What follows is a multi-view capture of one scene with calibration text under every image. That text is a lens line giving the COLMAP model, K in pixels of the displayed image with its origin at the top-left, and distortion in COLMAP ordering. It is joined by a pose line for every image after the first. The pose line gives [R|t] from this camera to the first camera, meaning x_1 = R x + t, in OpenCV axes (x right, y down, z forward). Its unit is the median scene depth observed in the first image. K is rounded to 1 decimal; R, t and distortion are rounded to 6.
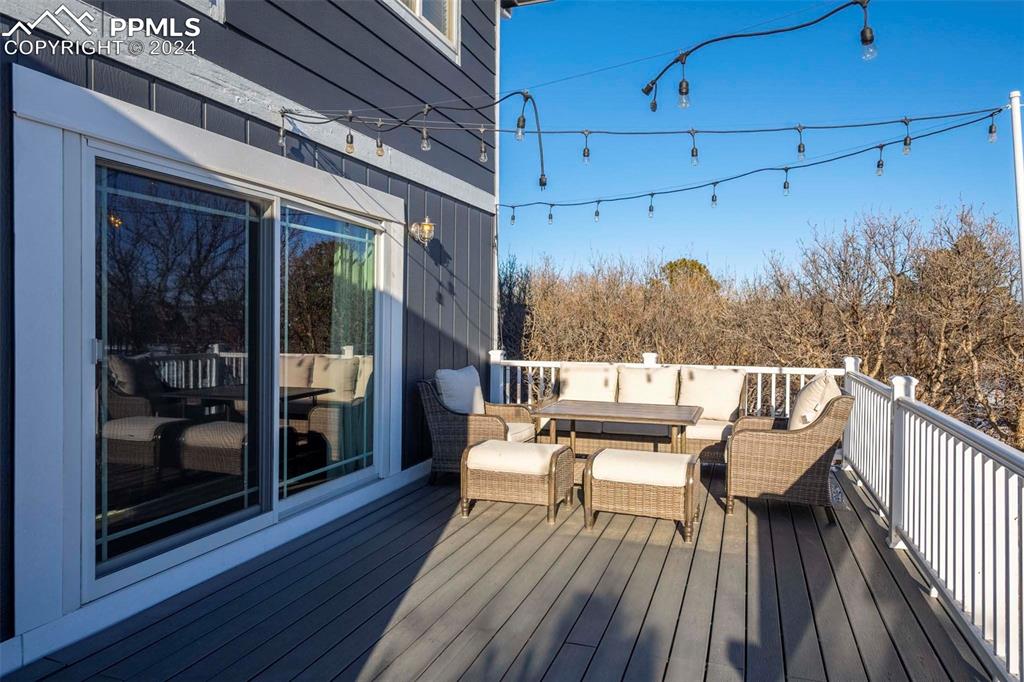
lens RADIAL K [[645.8, 0, 512.6], [0, 645.8, 329.8], [0, 0, 1]] dist [-0.001232, -0.002702]
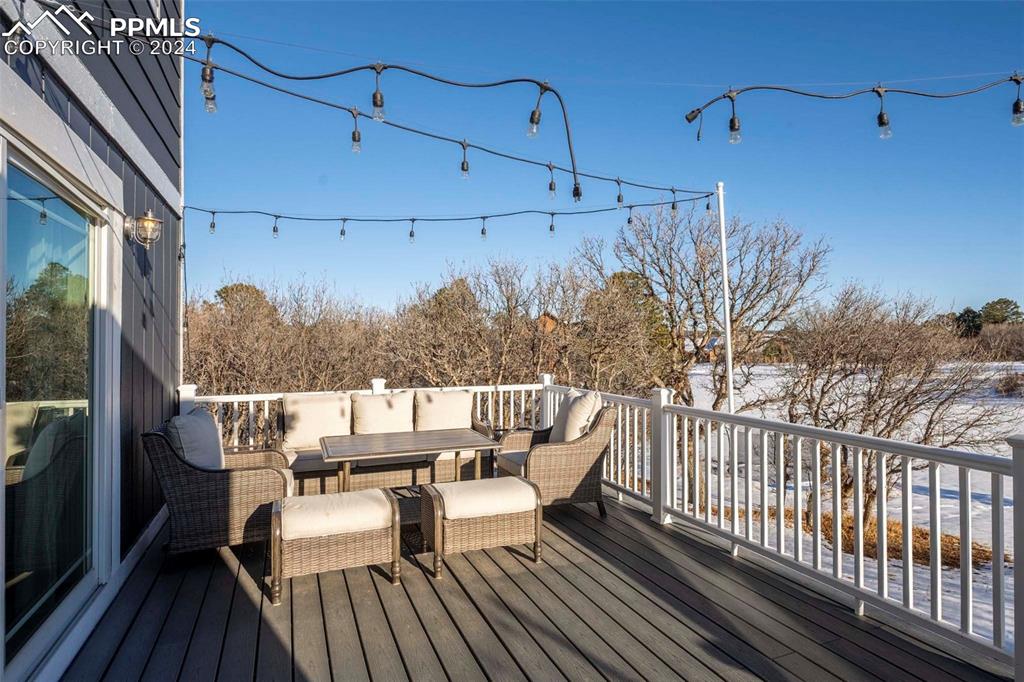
lens RADIAL K [[574.0, 0, 512.6], [0, 574.0, 344.0], [0, 0, 1]] dist [-0.011982, -0.000743]
pose [[0.744885, -0.011090, 0.667101, -0.260649], [0.018597, 0.999818, -0.004144, -0.011729], [-0.666934, 0.015493, 0.744956, 0.240839]]
